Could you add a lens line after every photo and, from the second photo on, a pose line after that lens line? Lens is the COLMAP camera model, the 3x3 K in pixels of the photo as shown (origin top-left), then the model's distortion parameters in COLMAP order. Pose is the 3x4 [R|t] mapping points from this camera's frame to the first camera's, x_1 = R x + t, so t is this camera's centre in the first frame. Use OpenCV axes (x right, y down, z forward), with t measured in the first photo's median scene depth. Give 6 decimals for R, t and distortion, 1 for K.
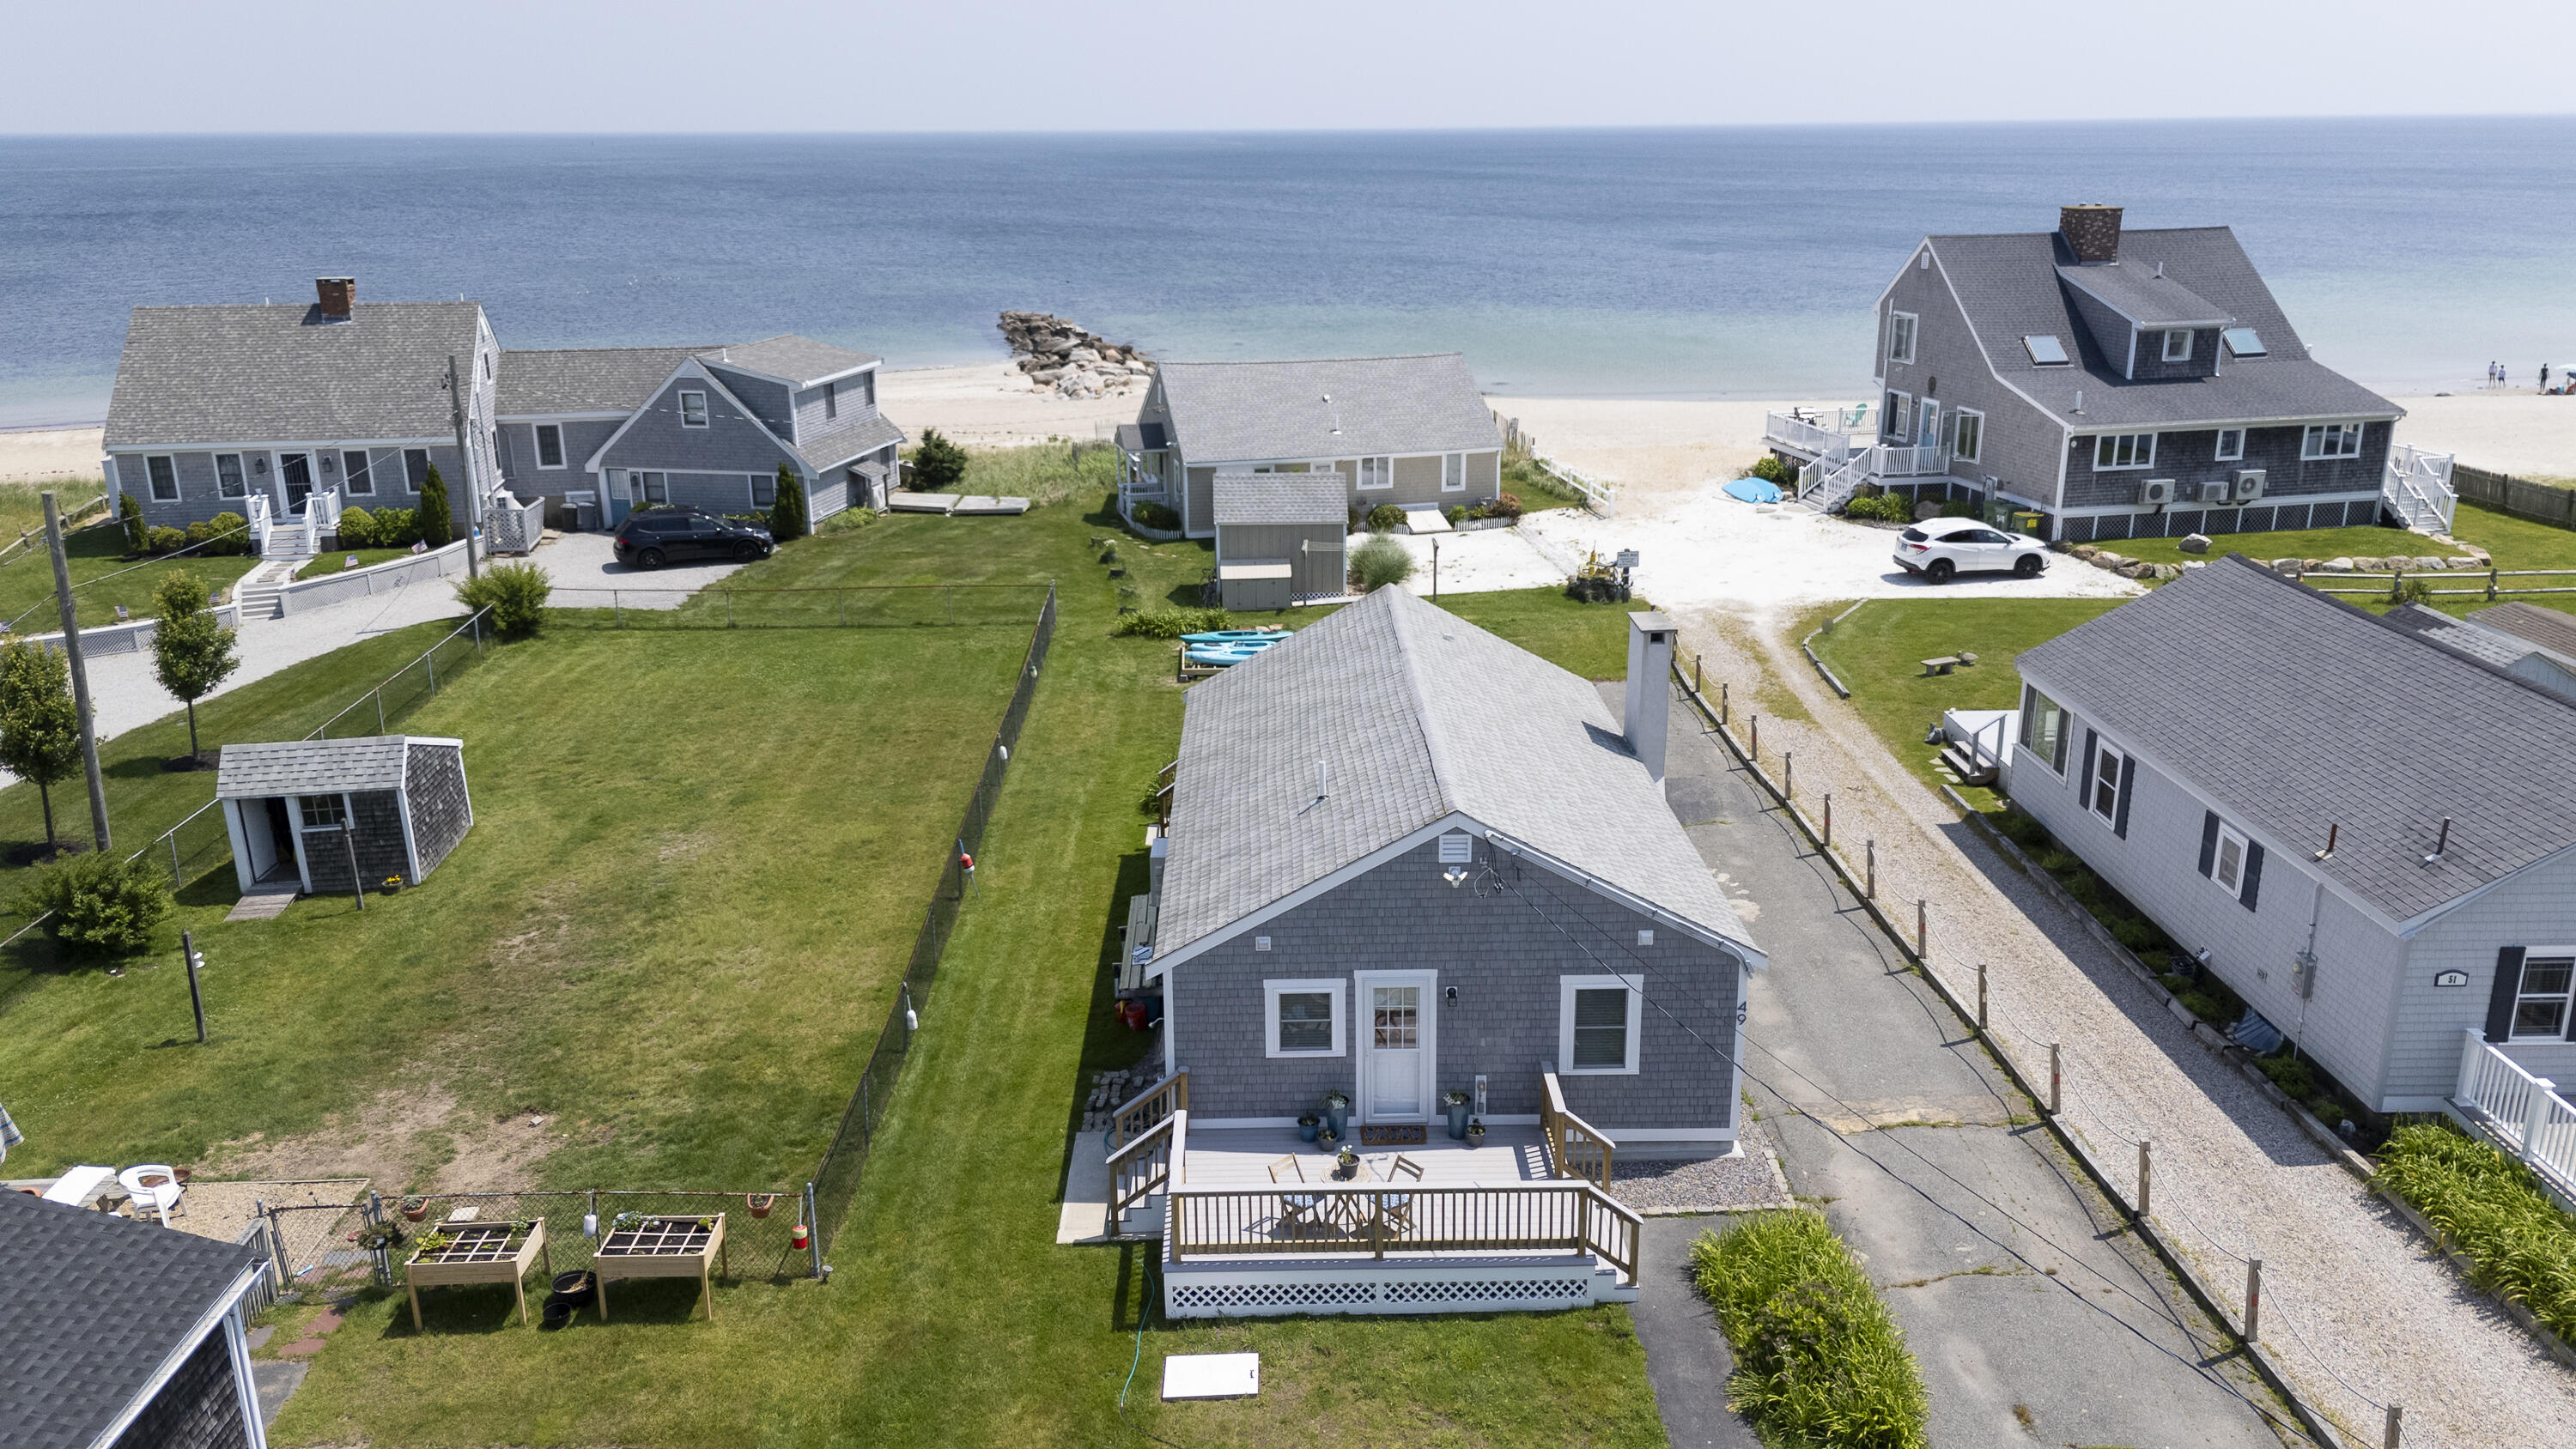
lens RADIAL K [[1913.6, 0, 1293.3], [0, 1913.6, 695.0], [0, 0, 1]] dist [0.064229, -0.059253]
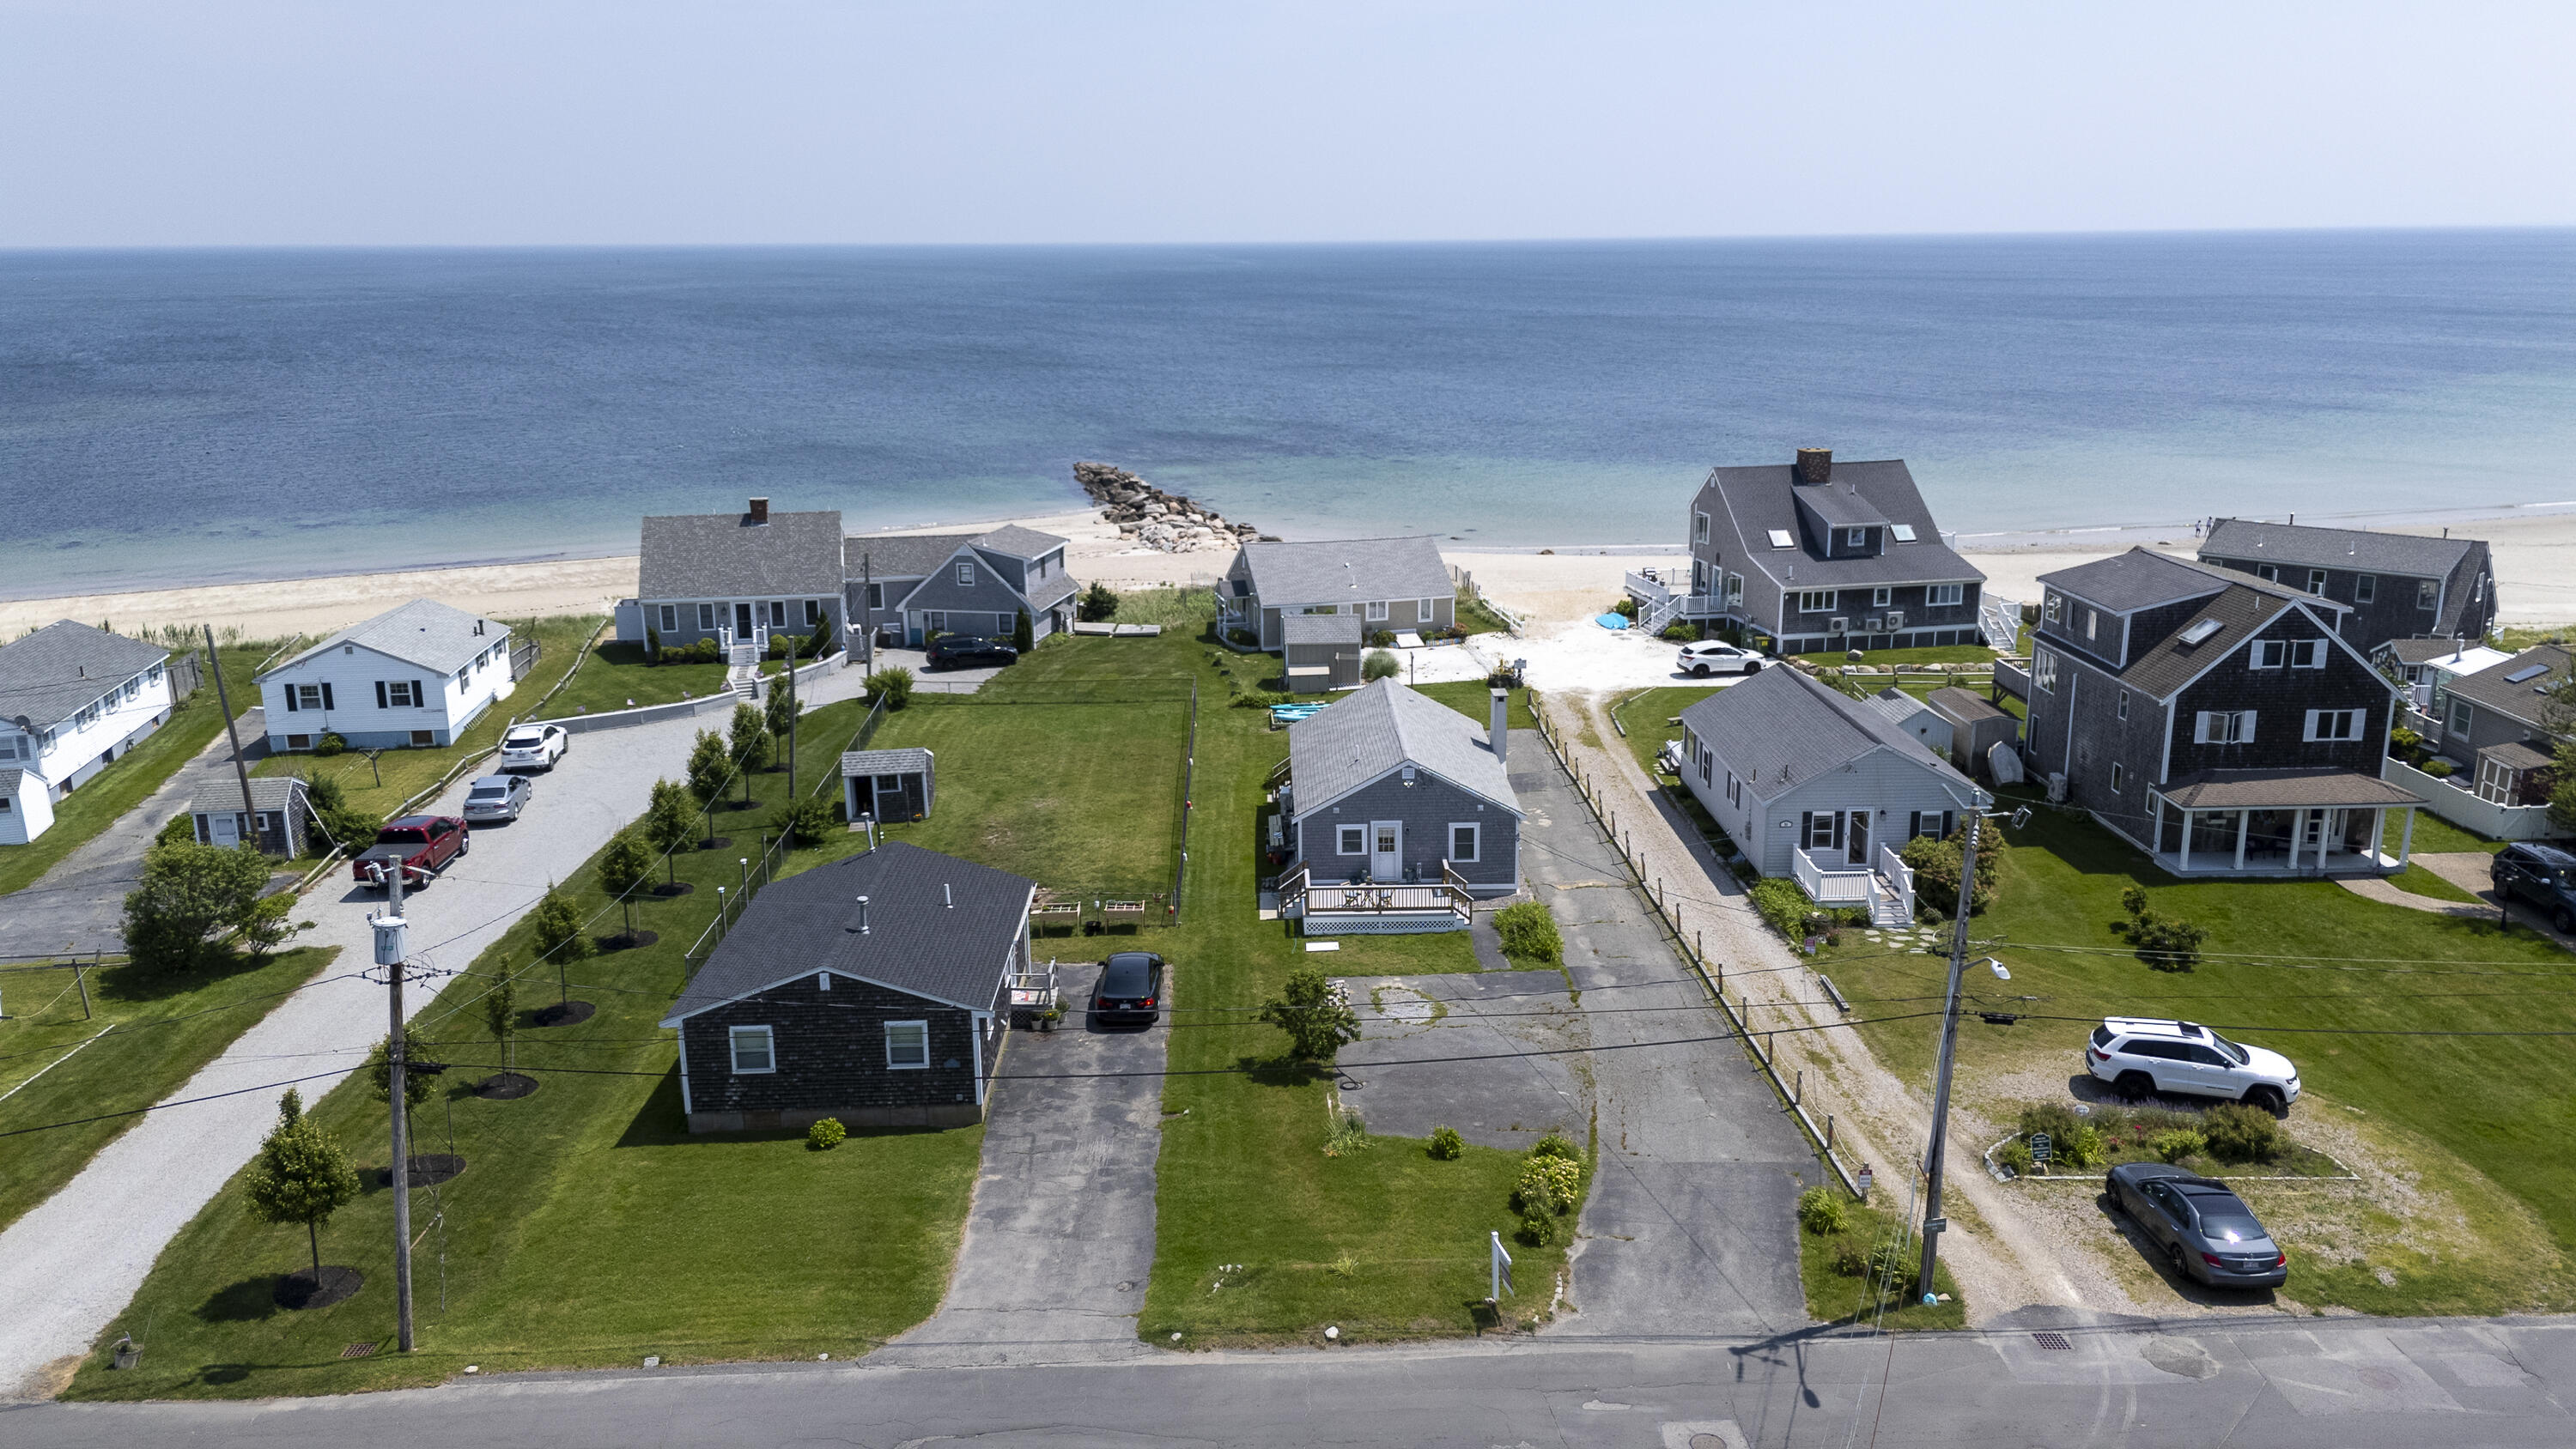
lens RADIAL K [[1909.5, 0, 1292.7], [0, 1909.5, 694.5], [0, 0, 1]] dist [0.102621, -0.130159]
pose [[0.999999, -0.000414, -0.001060, -0.049028], [0.000356, 0.998563, -0.053592, 0.075078], [0.001080, 0.053591, 0.998562, -1.106343]]
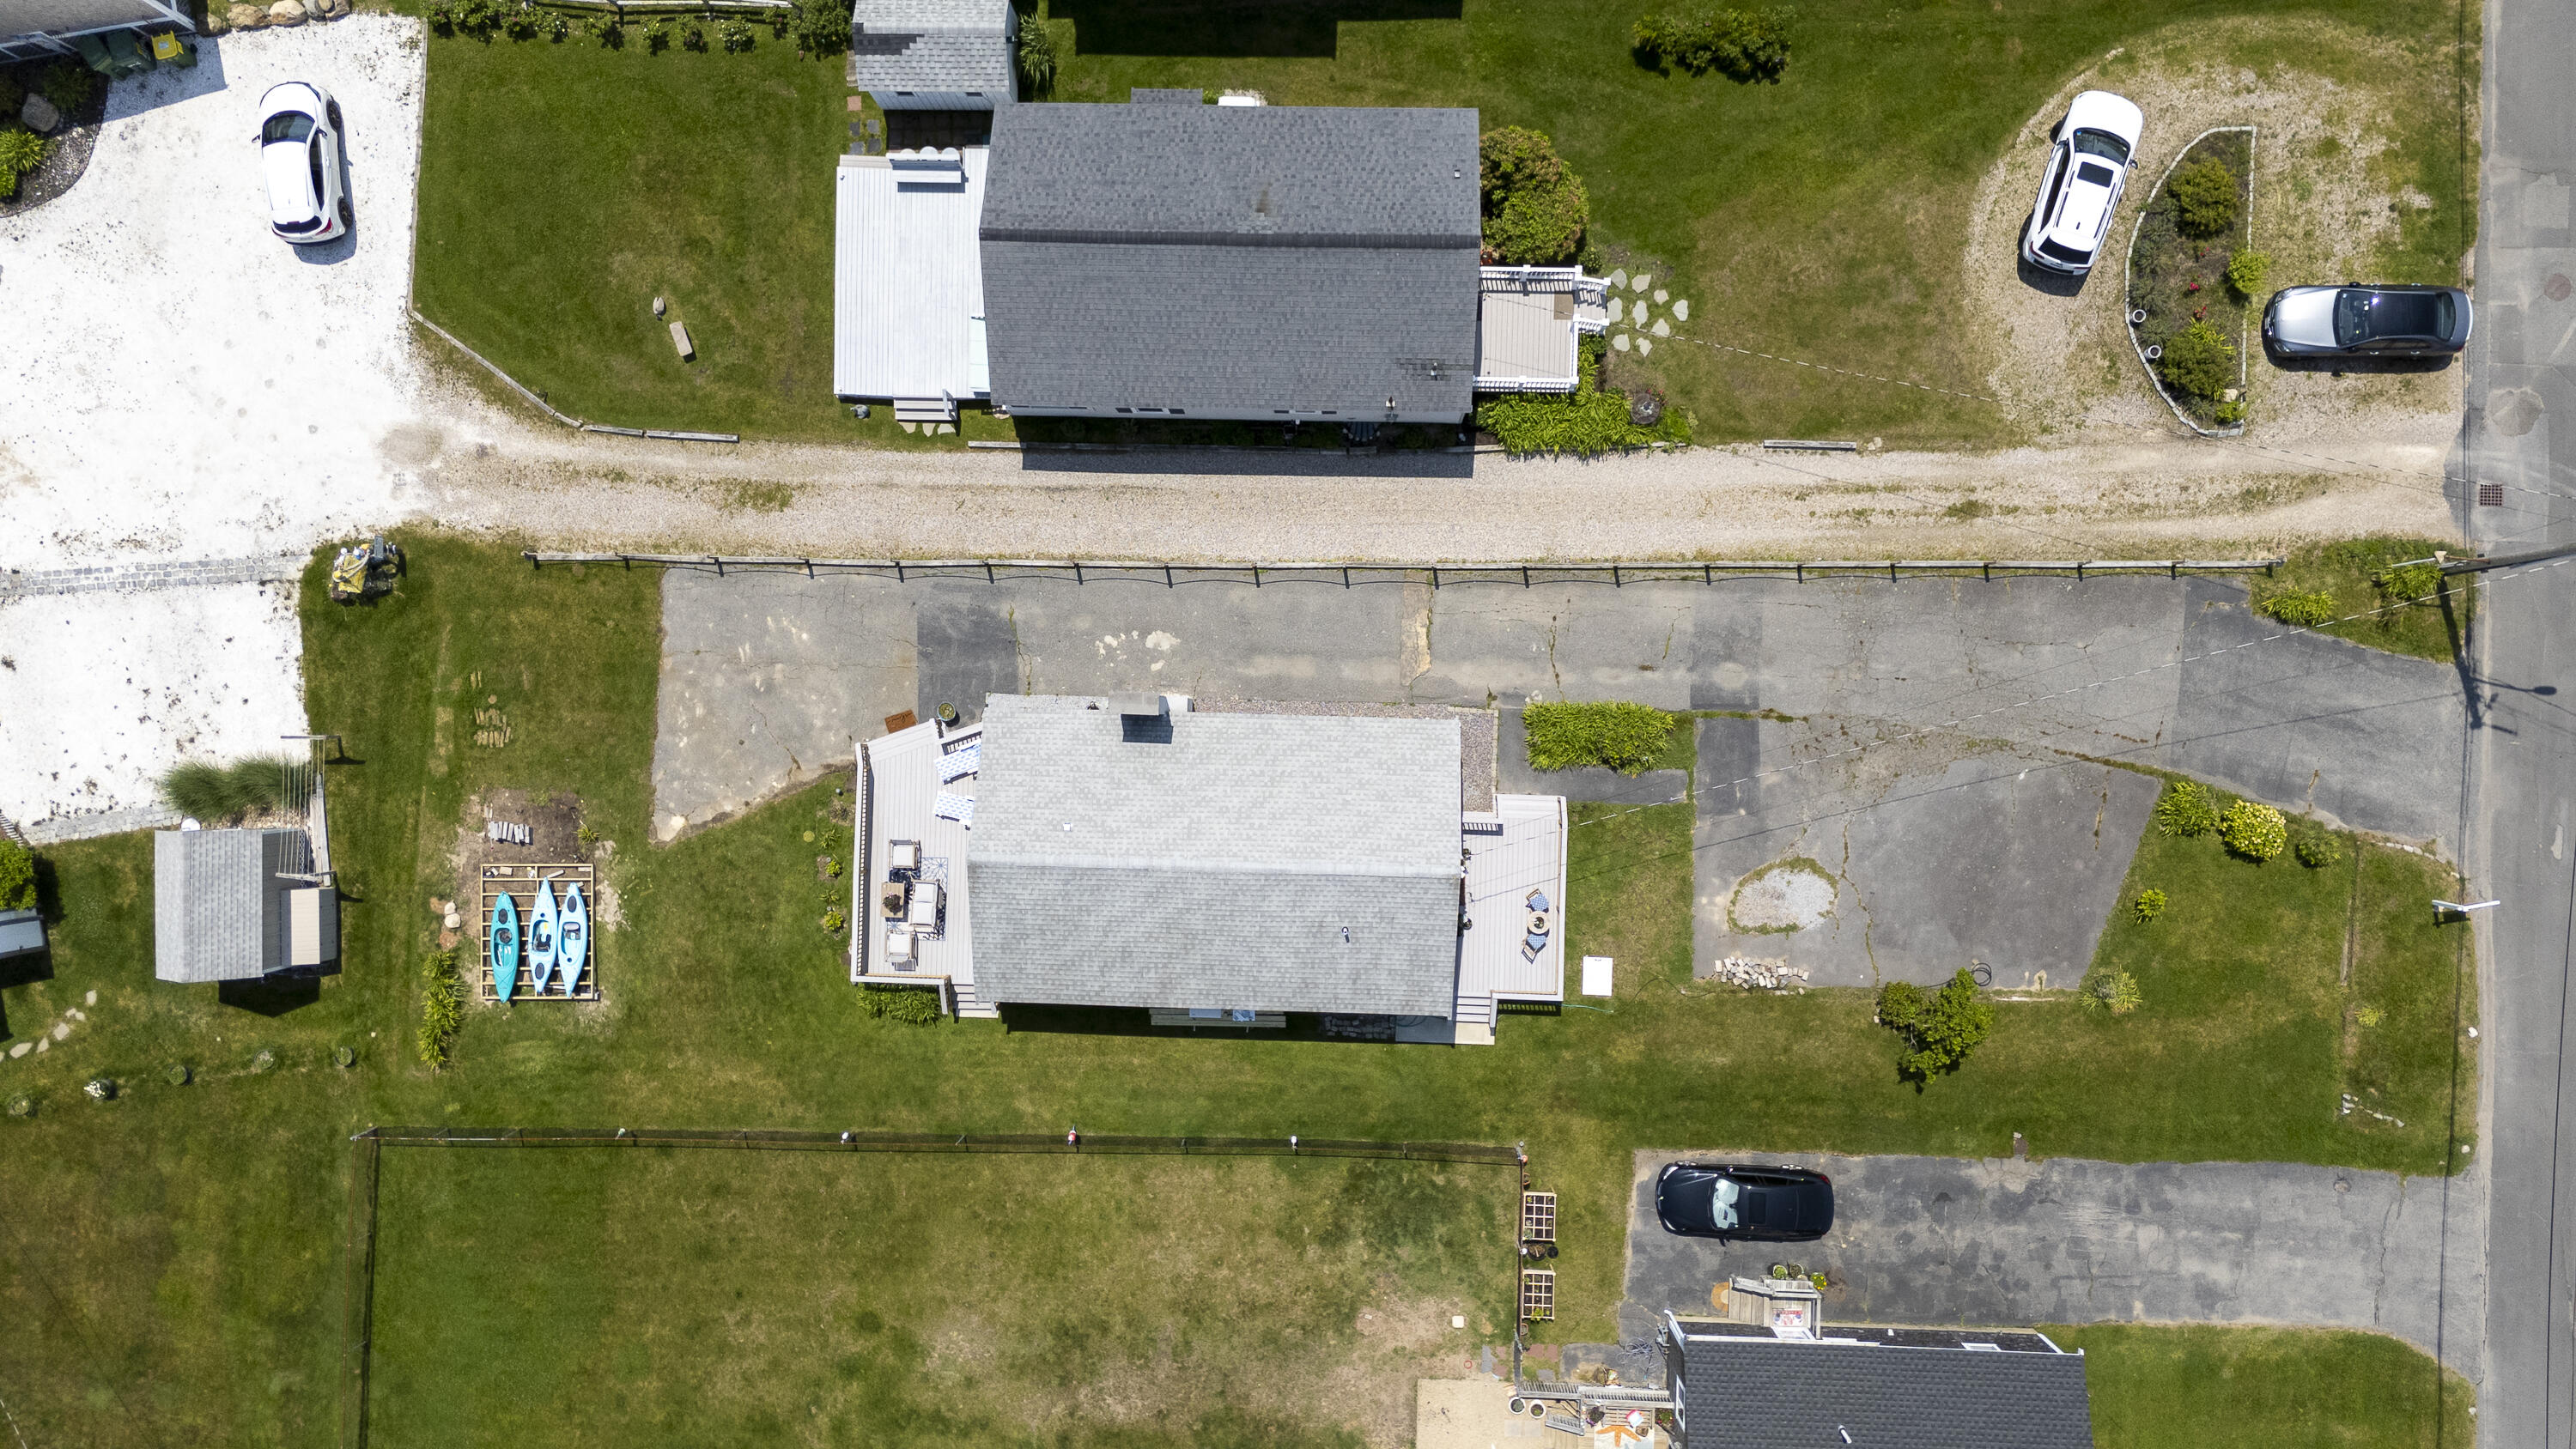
lens RADIAL K [[1891.0, 0, 1288.0], [0, 1891.0, 724.5], [0, 0, 1]] dist [0.072830, -0.066736]
pose [[0.047056, -0.998840, 0.010176, 0.140858], [0.303034, 0.023982, 0.952678, -1.240081], [-0.951817, -0.041745, 0.303811, 0.379696]]
